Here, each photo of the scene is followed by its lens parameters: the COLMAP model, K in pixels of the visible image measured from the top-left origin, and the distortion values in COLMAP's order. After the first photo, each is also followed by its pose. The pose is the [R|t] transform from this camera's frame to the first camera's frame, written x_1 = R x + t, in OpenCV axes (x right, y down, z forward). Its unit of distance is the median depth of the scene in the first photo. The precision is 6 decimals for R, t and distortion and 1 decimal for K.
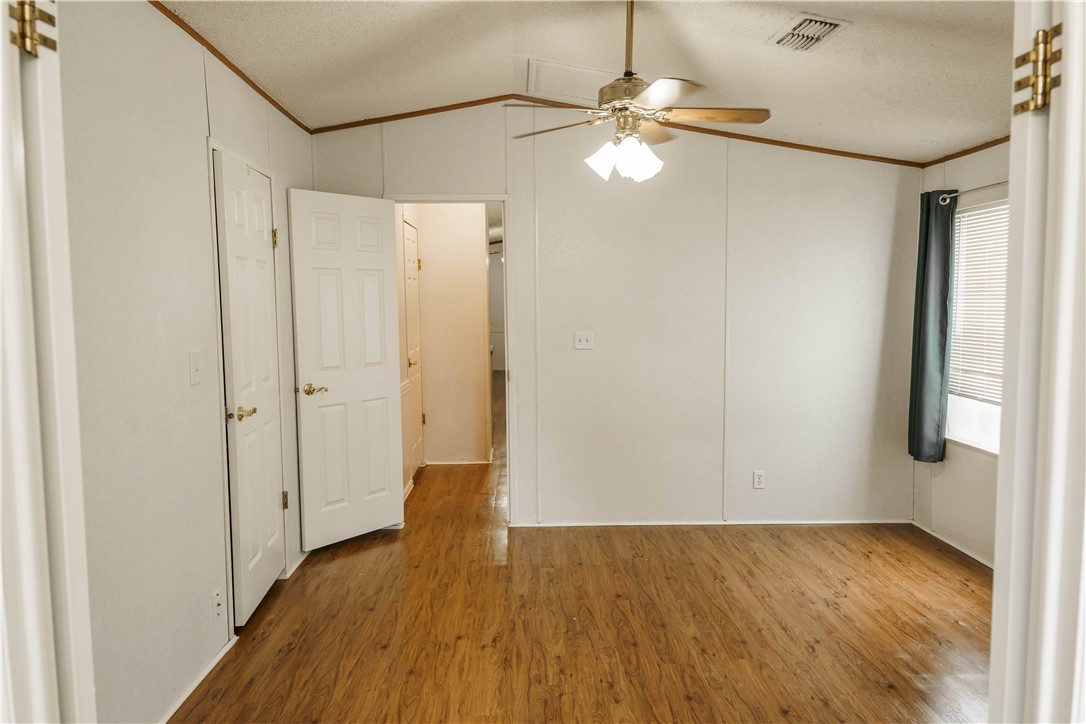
lens RADIAL K [[736.2, 0, 544.5], [0, 736.2, 363.2], [0, 0, 1]] dist [0.038446, -0.027077]
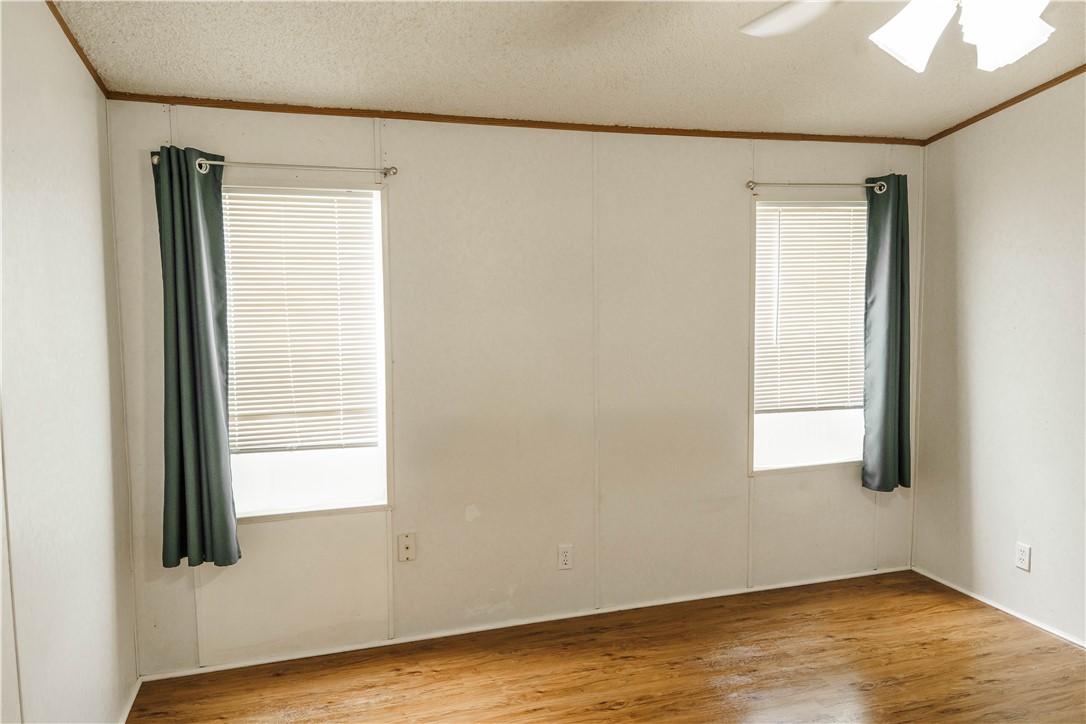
lens RADIAL K [[736.2, 0, 540.8], [0, 736.2, 357.4], [0, 0, 1]] dist [0.038446, -0.027077]
pose [[-0.241270, -0.083262, 0.966880, -0.186389], [0.095807, 0.989402, 0.109109, -0.099399], [-0.965717, 0.118958, -0.230736, 0.912205]]
